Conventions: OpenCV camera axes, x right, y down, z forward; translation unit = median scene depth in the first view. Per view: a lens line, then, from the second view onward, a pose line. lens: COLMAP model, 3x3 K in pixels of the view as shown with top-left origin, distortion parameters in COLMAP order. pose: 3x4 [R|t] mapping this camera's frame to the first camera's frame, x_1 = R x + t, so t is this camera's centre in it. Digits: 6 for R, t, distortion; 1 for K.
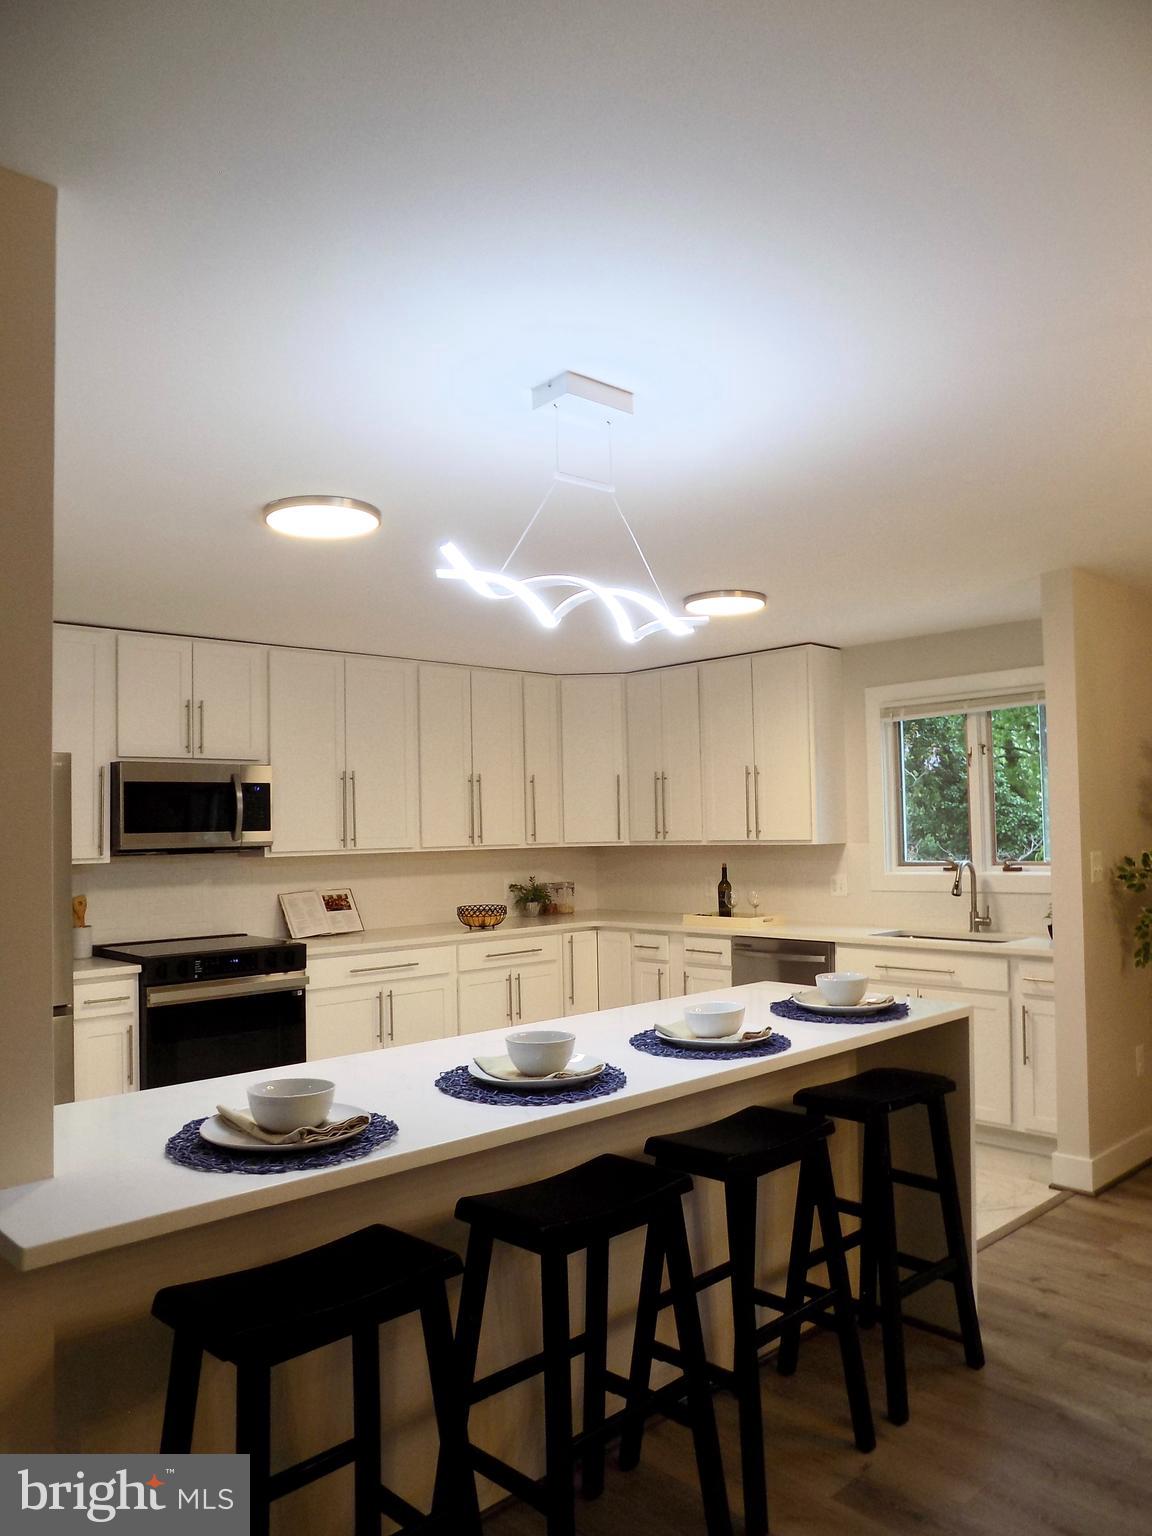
lens RADIAL K [[1113.2, 0, 583.4], [0, 1113.2, 775.4], [0, 0, 1]] dist [-0.071159, 0.071769]
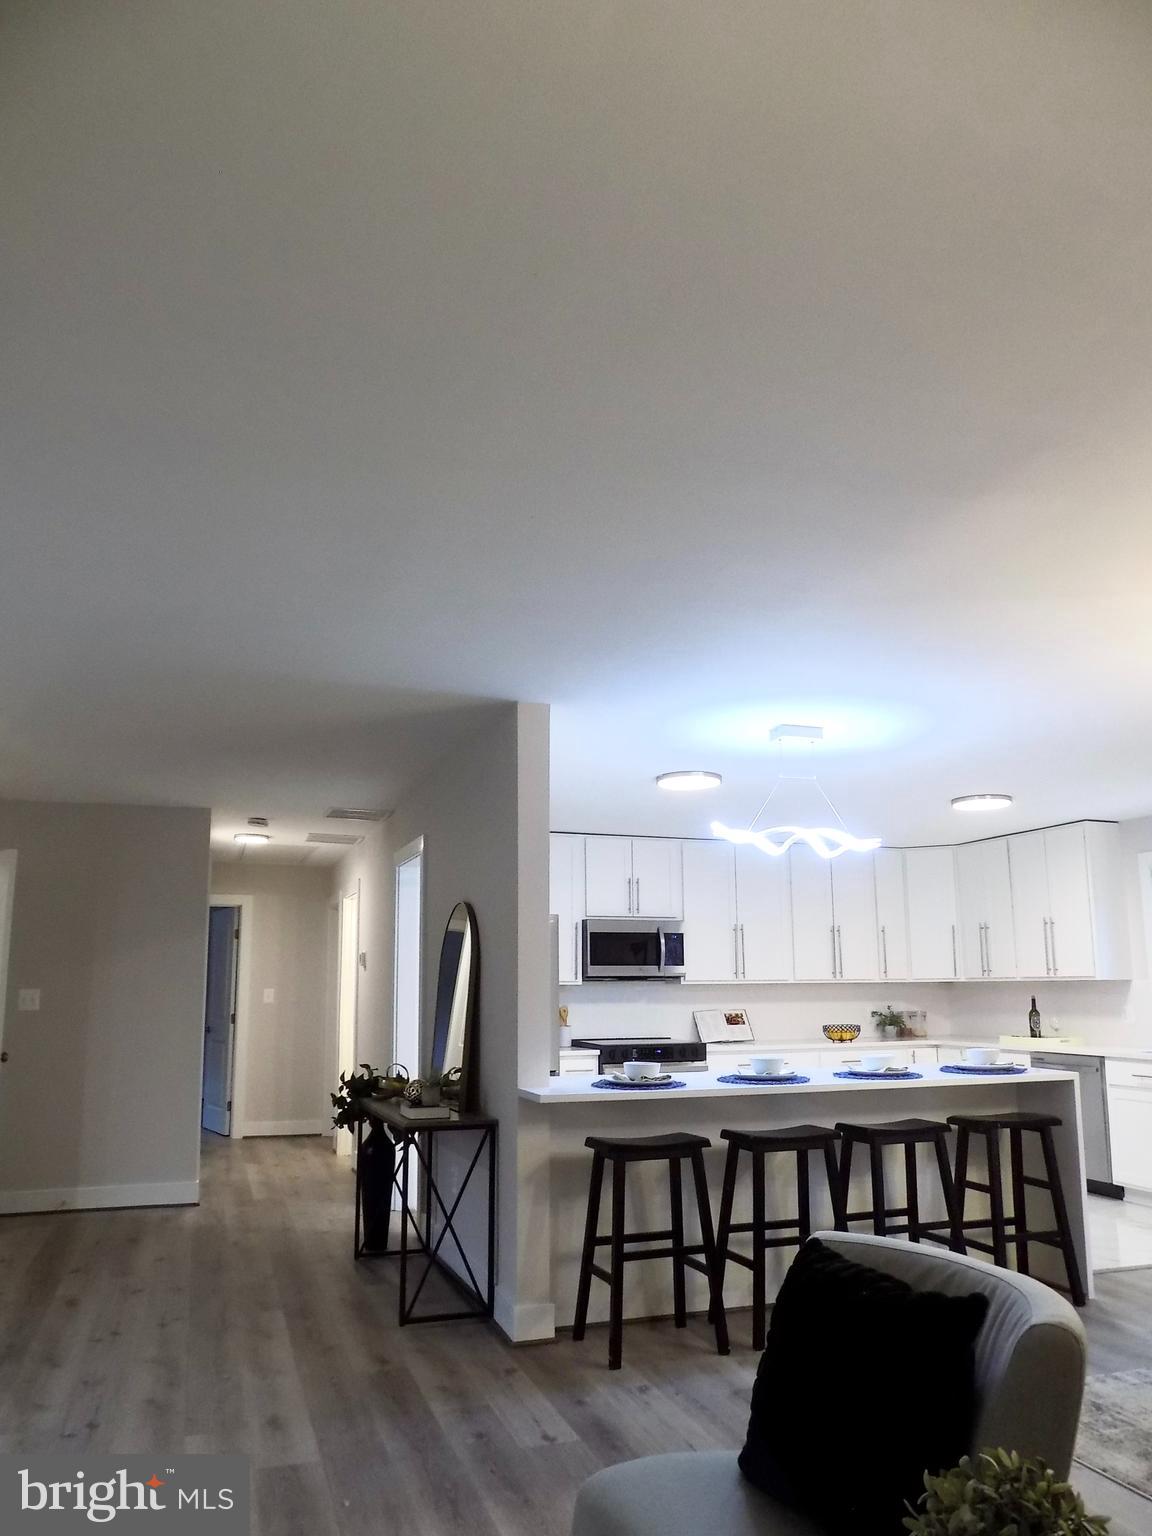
lens RADIAL K [[1113.2, 0, 586.3], [0, 1113.2, 769.7], [0, 0, 1]] dist [-0.071159, 0.071769]
pose [[0.915454, -0.059560, -0.397992, 0.202259], [0.003818, 0.990228, -0.139408, -0.002659], [0.402406, 0.126102, 0.906735, -0.425312]]
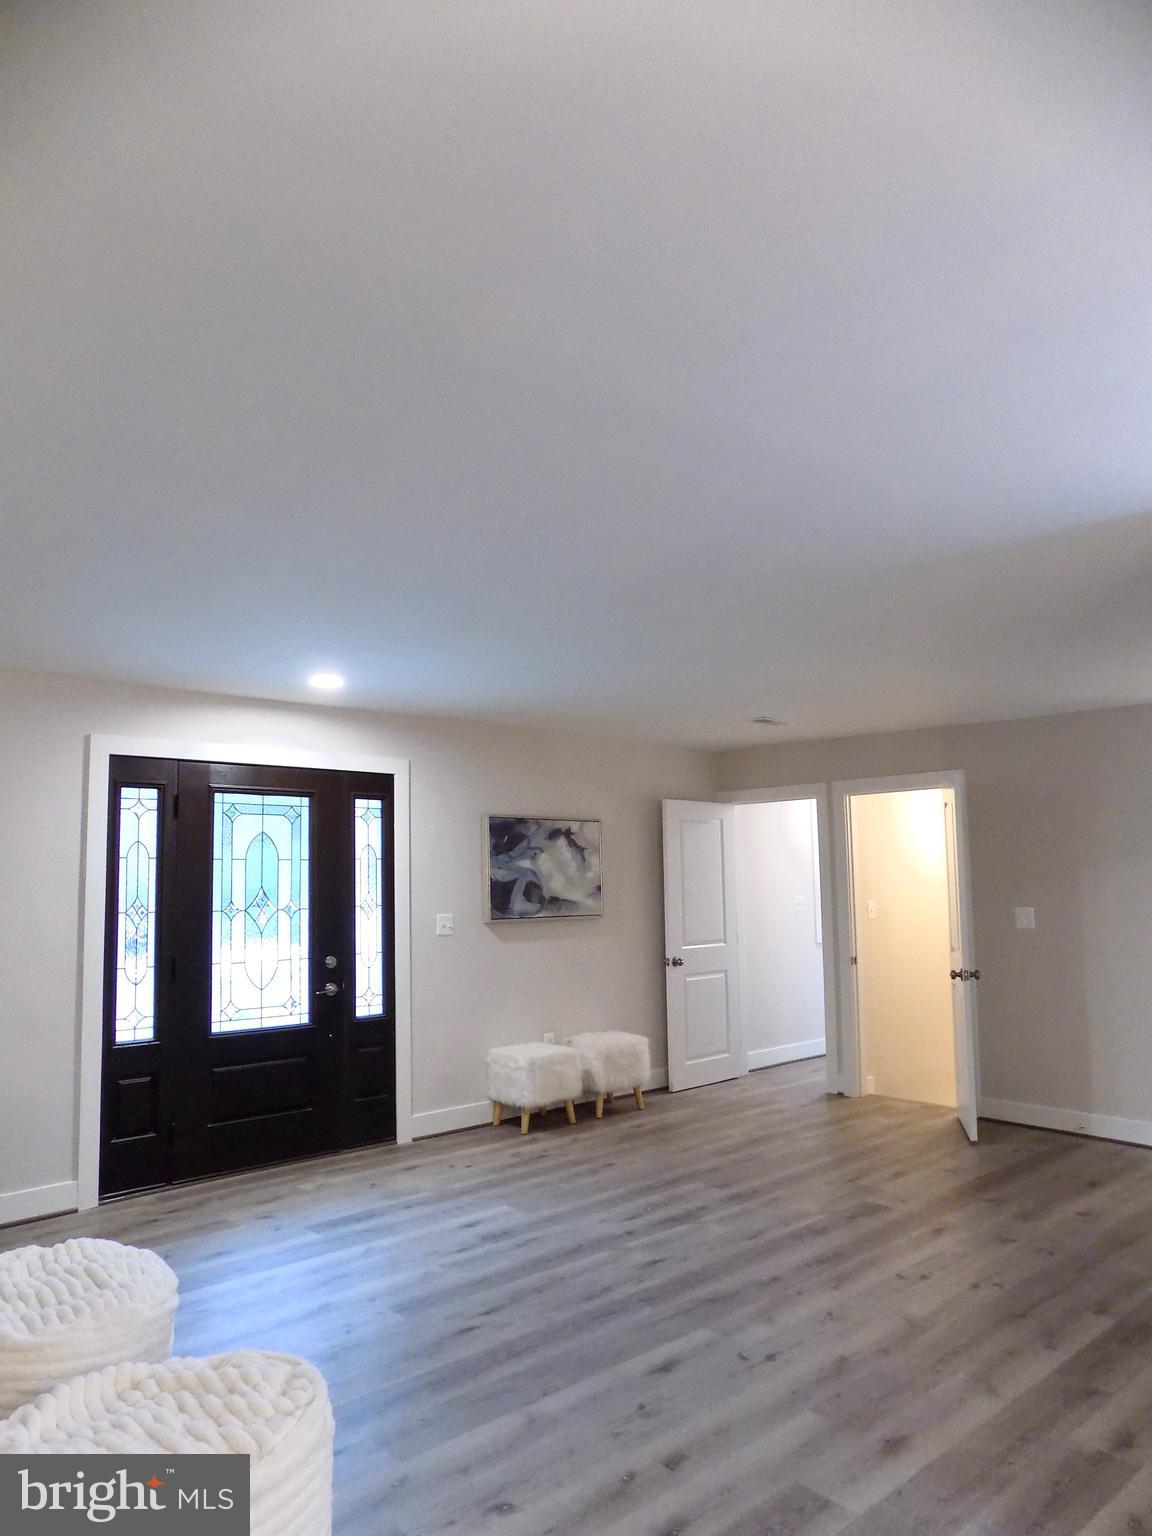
lens RADIAL K [[1040.0, 0, 576.5], [0, 1040.0, 775.4], [0, 0, 1]] dist [-0.038806, 0.019538]
pose [[-0.005550, -0.075255, -0.997149, 0.293204], [0.051833, 0.995802, -0.075442, -0.018106], [0.998640, -0.052104, -0.001626, -0.033118]]
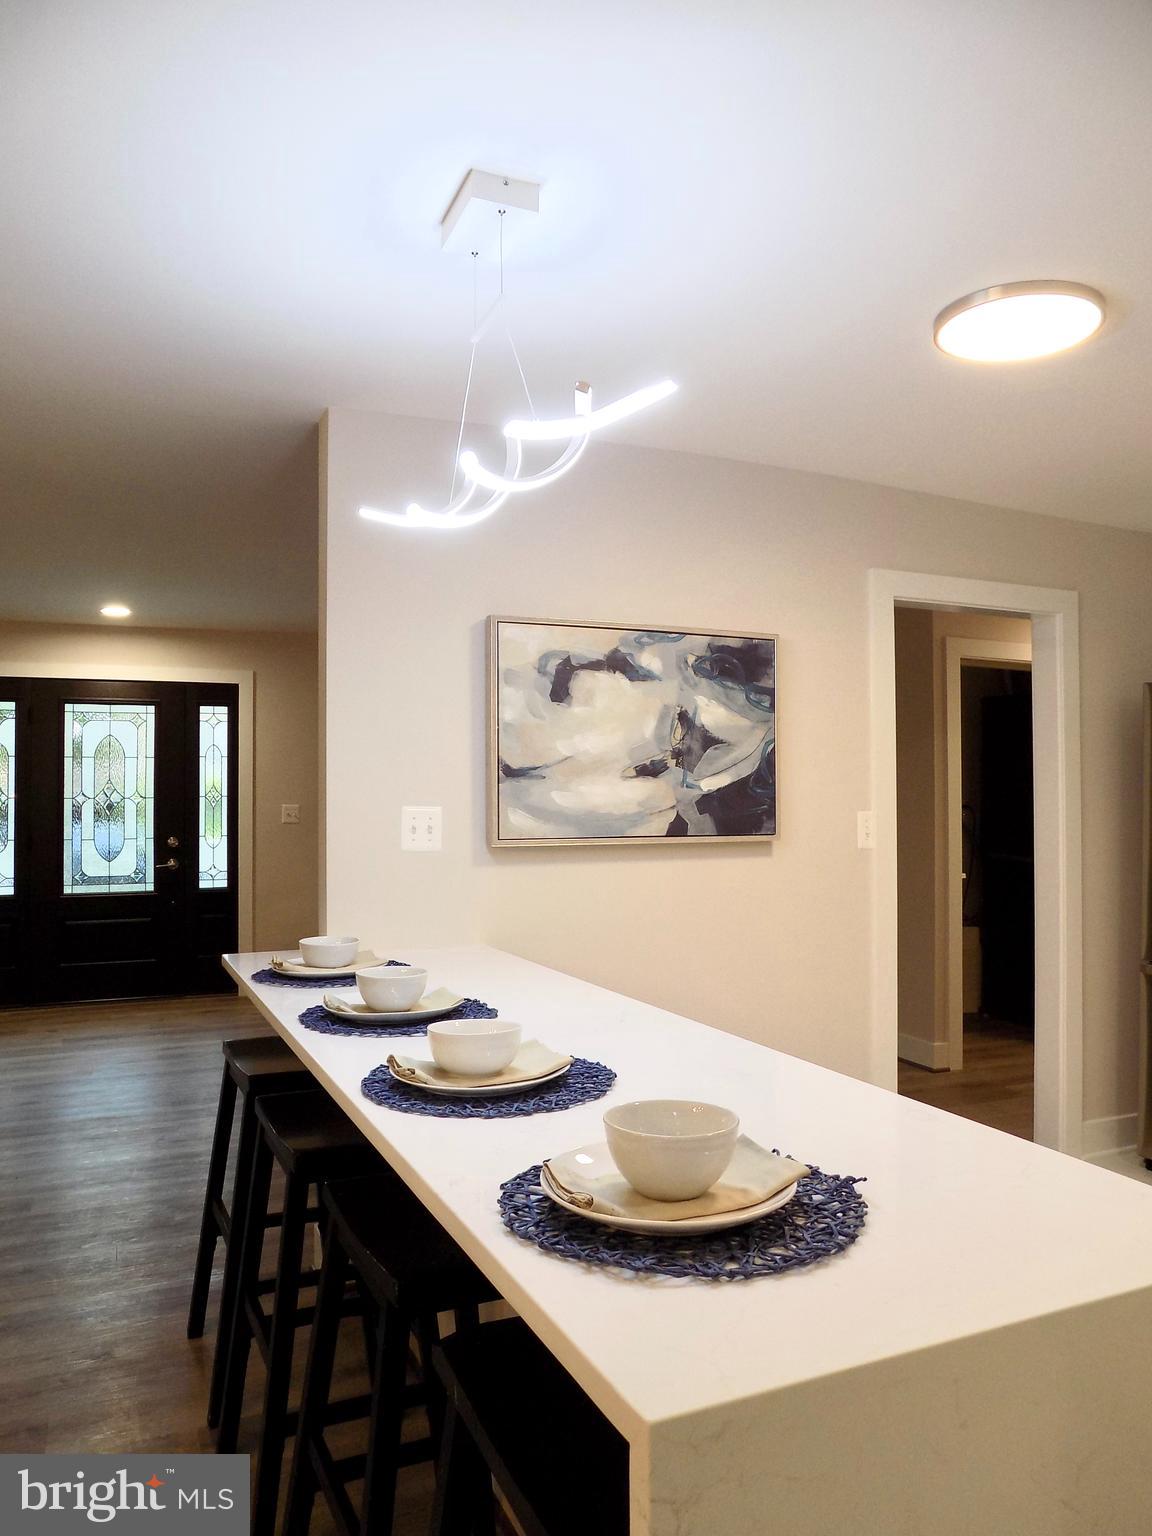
lens RADIAL K [[1085.2, 0, 582.0], [0, 1085.2, 754.7], [0, 0, 1]] dist [-0.052361, 0.006235]
pose [[-0.328839, -0.007403, -0.944357, 0.309896], [0.051495, 0.998341, -0.025757, 0.030316], [0.942981, -0.057099, -0.327912, 0.600800]]
